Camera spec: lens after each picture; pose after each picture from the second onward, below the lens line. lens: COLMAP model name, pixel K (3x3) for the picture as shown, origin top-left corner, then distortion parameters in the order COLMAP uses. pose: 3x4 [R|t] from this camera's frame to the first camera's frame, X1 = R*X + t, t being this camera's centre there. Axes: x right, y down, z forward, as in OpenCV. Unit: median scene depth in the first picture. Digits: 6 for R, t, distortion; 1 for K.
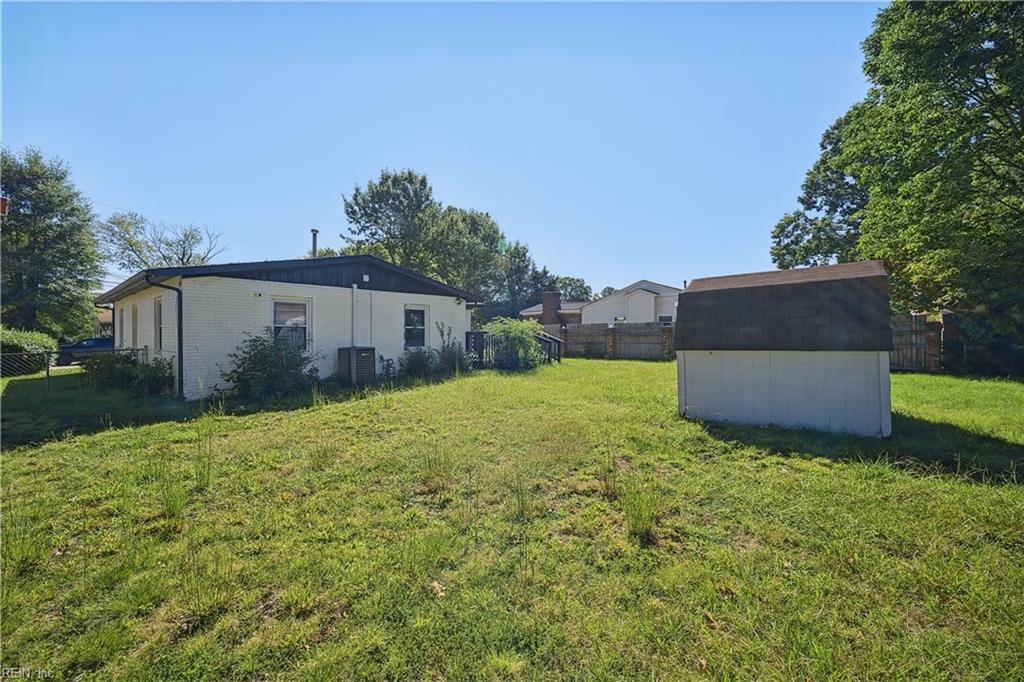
lens RADIAL K [[410.1, 0, 508.5], [0, 410.1, 335.5], [0, 0, 1]] dist [-0.000686, -0.000038]
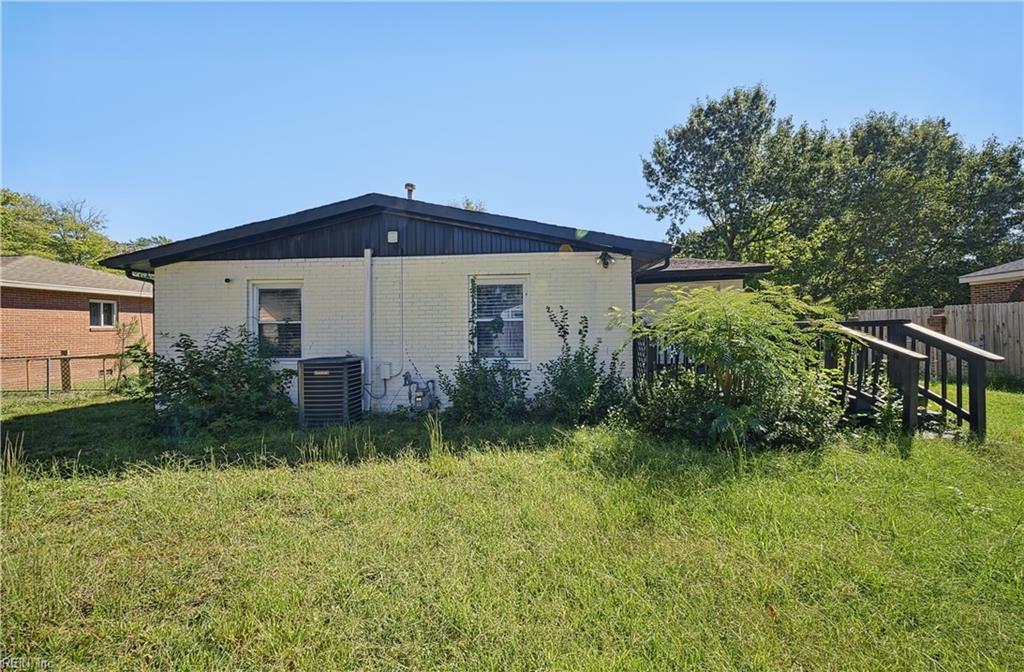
lens RADIAL K [[411.3, 0, 506.9], [0, 411.3, 330.8], [0, 0, 1]] dist [-0.000989, -0.000147]
pose [[0.611203, -0.001535, -0.791472, 0.174422], [0.010414, 0.999927, 0.006103, -0.008111], [0.791405, -0.011973, 0.611175, 0.649977]]
